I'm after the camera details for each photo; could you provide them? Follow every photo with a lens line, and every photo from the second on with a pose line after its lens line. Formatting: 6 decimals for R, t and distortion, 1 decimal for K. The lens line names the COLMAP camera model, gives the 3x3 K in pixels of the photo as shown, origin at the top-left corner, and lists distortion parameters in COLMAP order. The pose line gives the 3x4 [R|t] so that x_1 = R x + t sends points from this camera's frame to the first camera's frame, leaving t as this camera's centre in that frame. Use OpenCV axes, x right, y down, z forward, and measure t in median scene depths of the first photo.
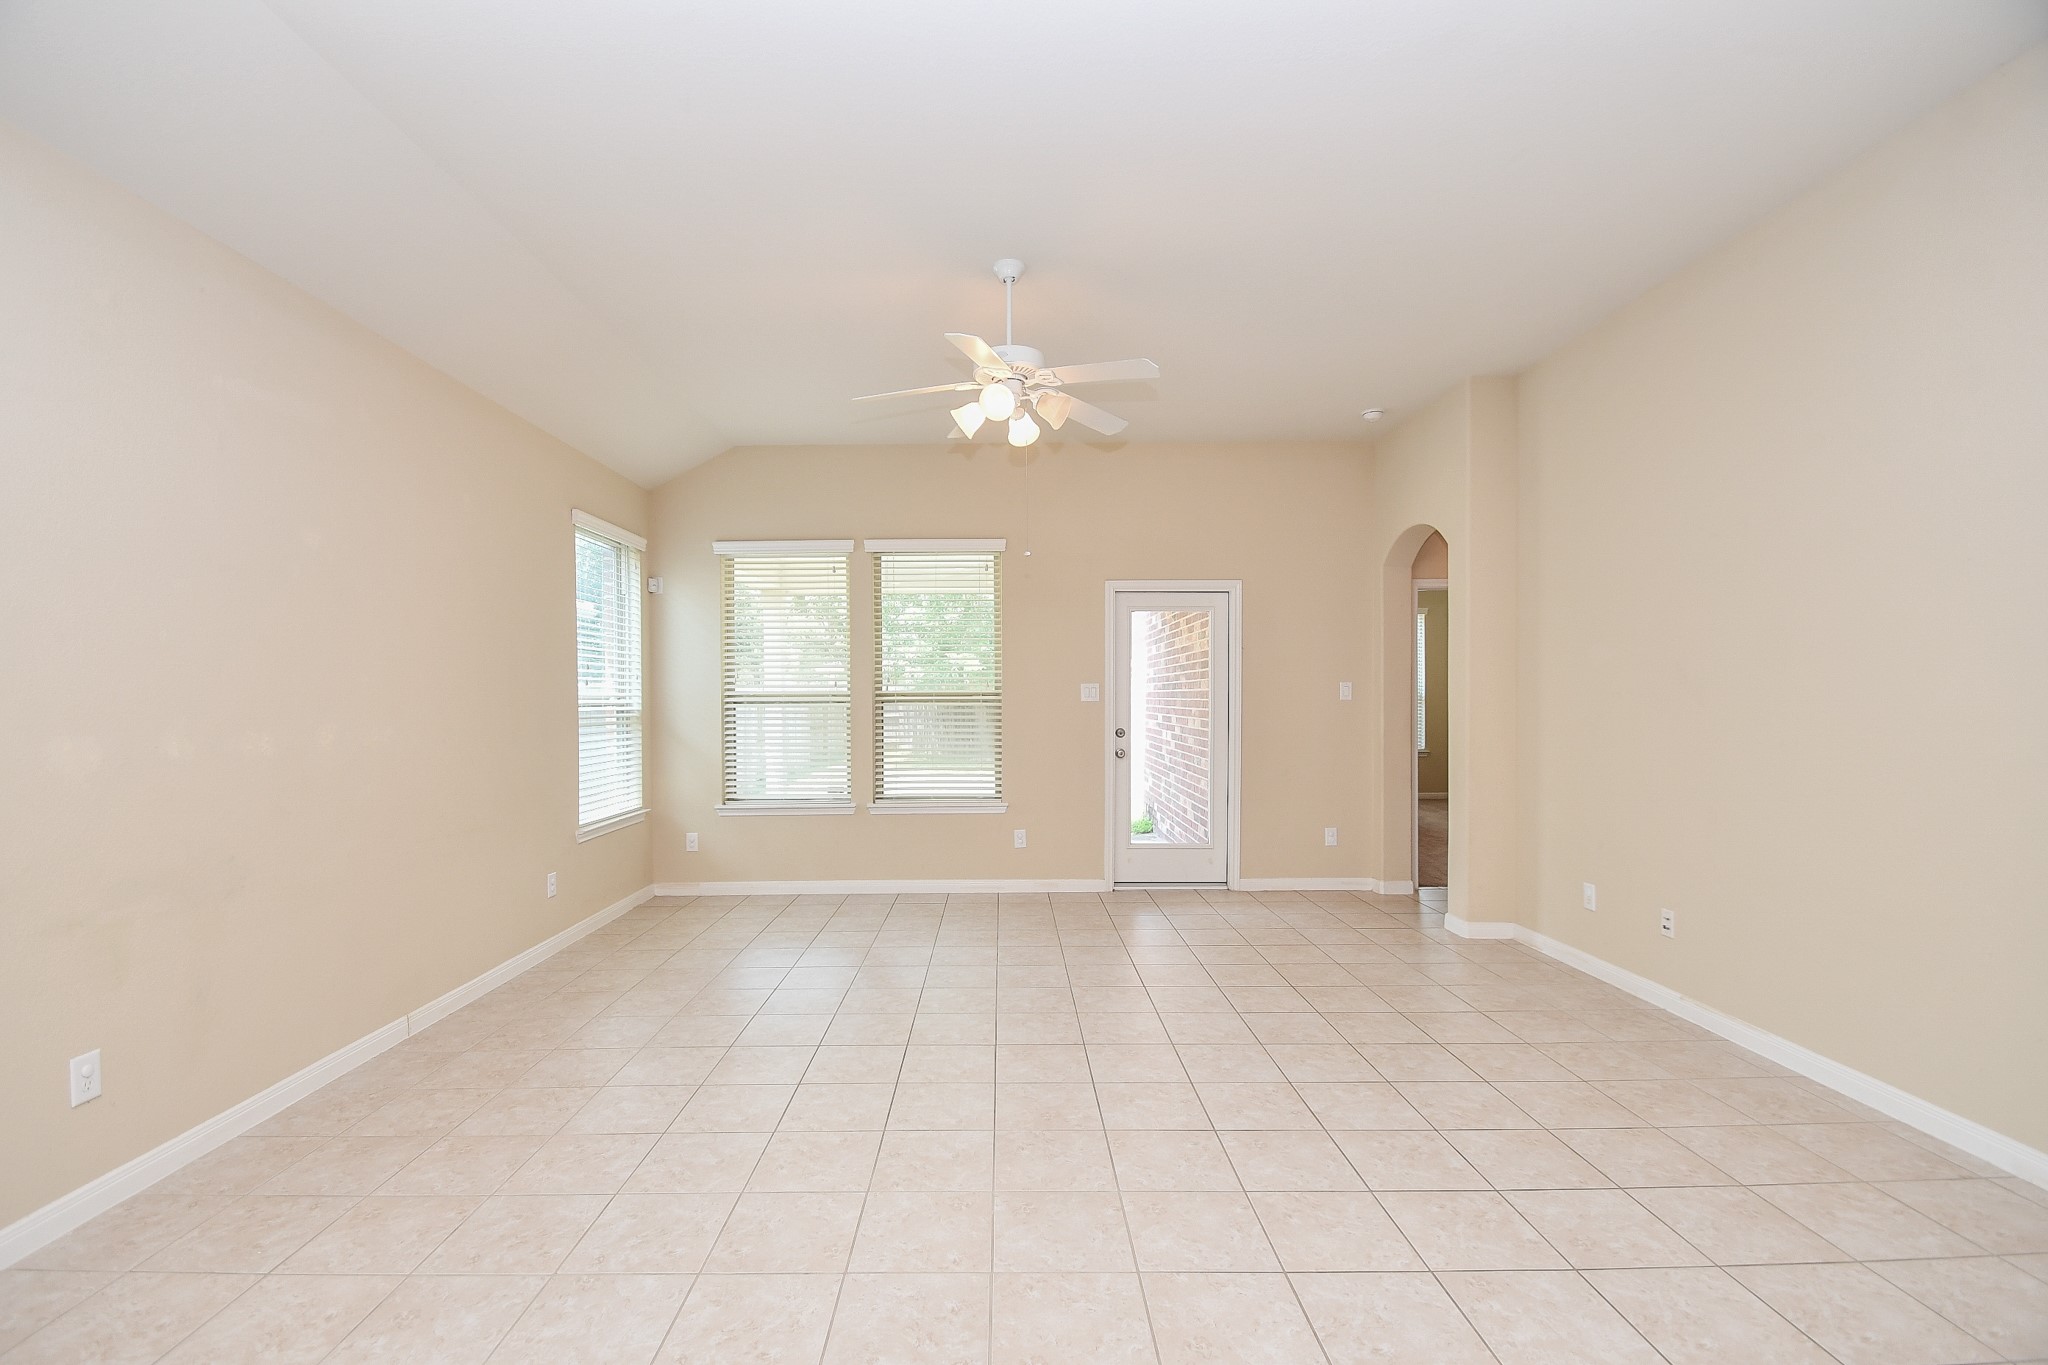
lens RADIAL K [[898.4, 0, 1021.7], [0, 898.4, 705.2], [0, 0, 1]] dist [0.006376, -0.000120]
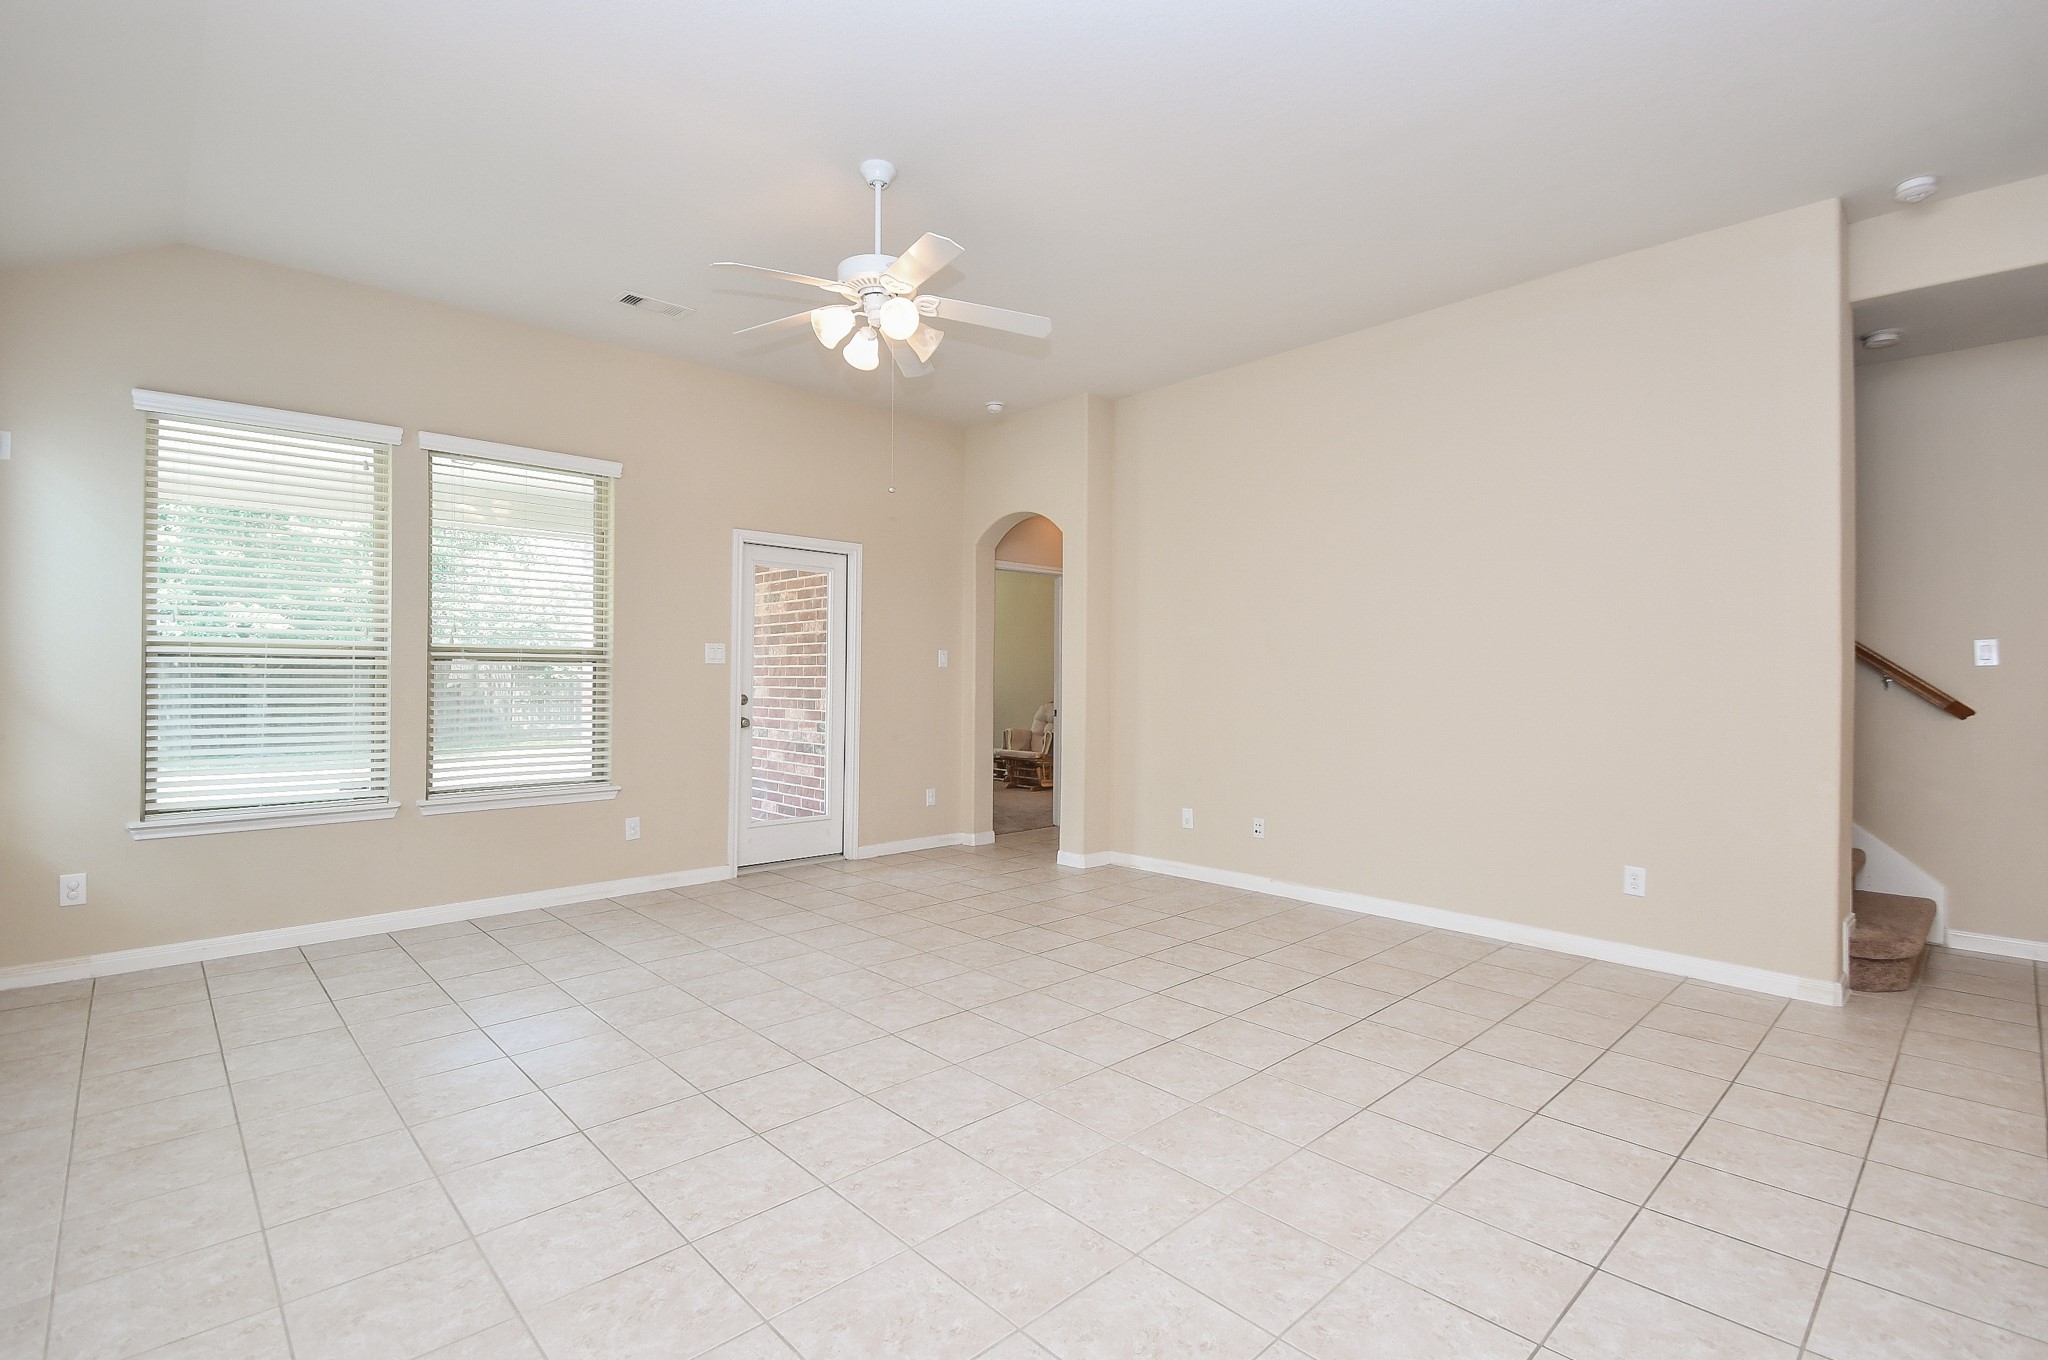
lens RADIAL K [[926.6, 0, 1024.0], [0, 926.6, 680.0], [0, 0, 1]] dist [0.024939, -0.019468]
pose [[0.735584, 0.007780, 0.677389, -0.322923], [-0.002380, 0.999958, -0.008900, 0.019350], [-0.677429, 0.004935, 0.735571, 0.131468]]
